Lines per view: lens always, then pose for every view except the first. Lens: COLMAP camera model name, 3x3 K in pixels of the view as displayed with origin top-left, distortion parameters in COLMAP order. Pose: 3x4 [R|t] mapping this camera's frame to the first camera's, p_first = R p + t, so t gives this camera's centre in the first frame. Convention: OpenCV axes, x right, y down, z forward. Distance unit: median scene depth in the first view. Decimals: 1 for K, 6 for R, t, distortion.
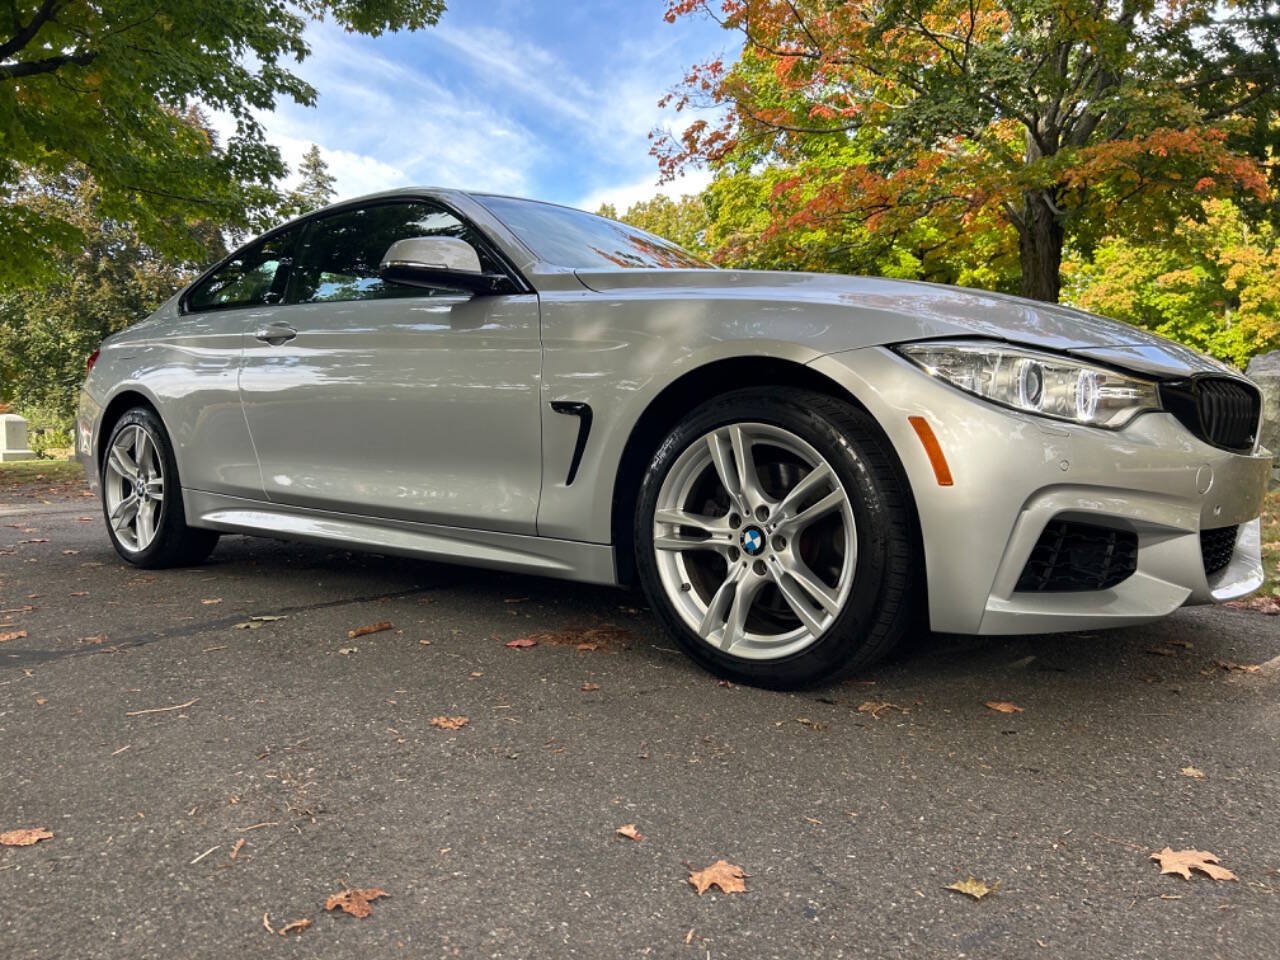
lens RADIAL K [[965.1, 0, 629.0], [0, 965.1, 481.4], [0, 0, 1]] dist [0.043170, -0.046844]
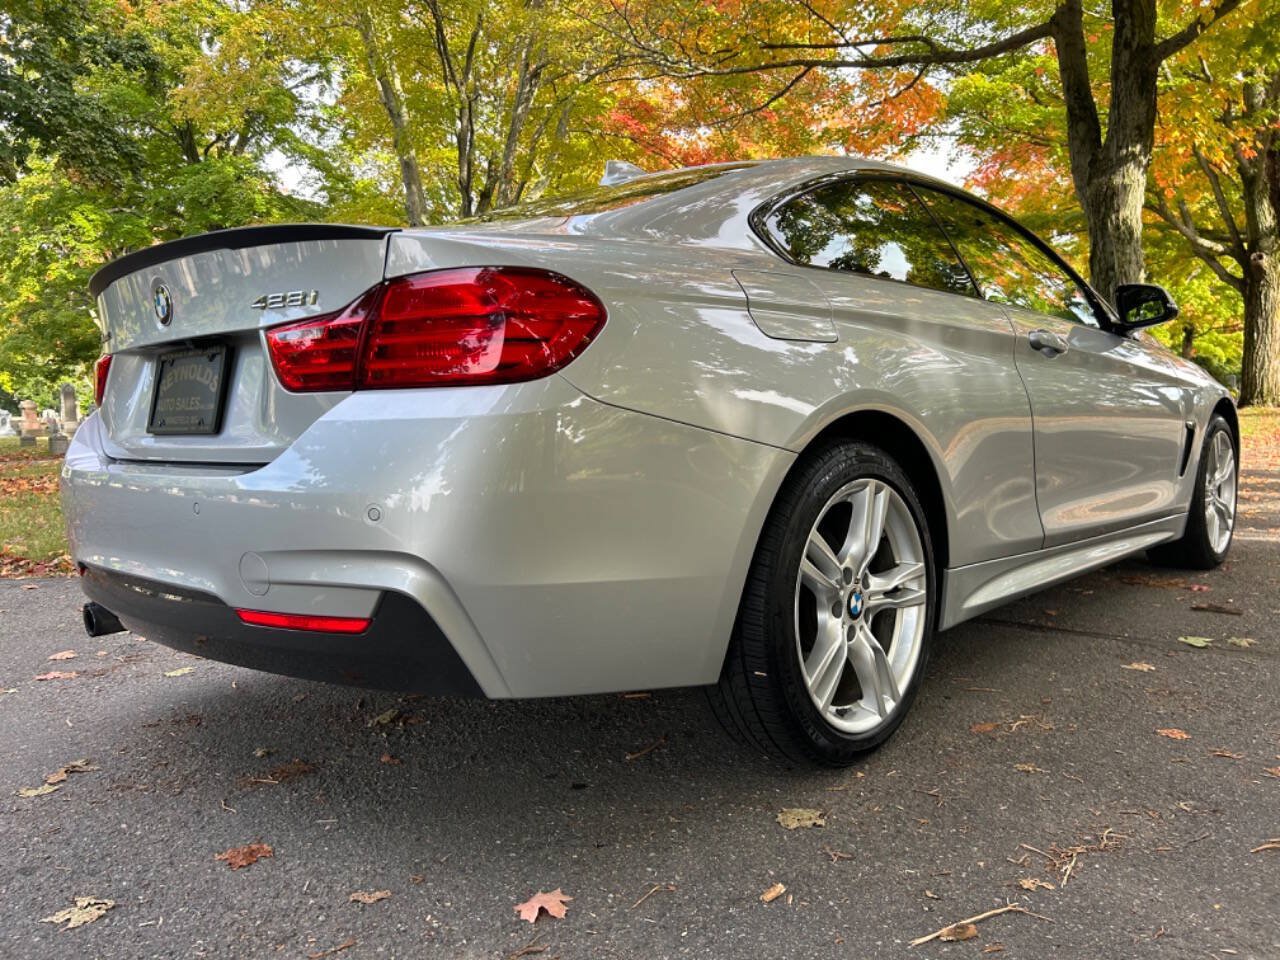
lens RADIAL K [[965.1, 0, 627.6], [0, 965.1, 481.9], [0, 0, 1]] dist [0.043170, -0.046844]
pose [[0.073782, -0.077645, 0.994247, -0.214980], [0.073759, 0.994659, 0.072204, -0.021358], [-0.994543, 0.068007, 0.079115, 0.229738]]
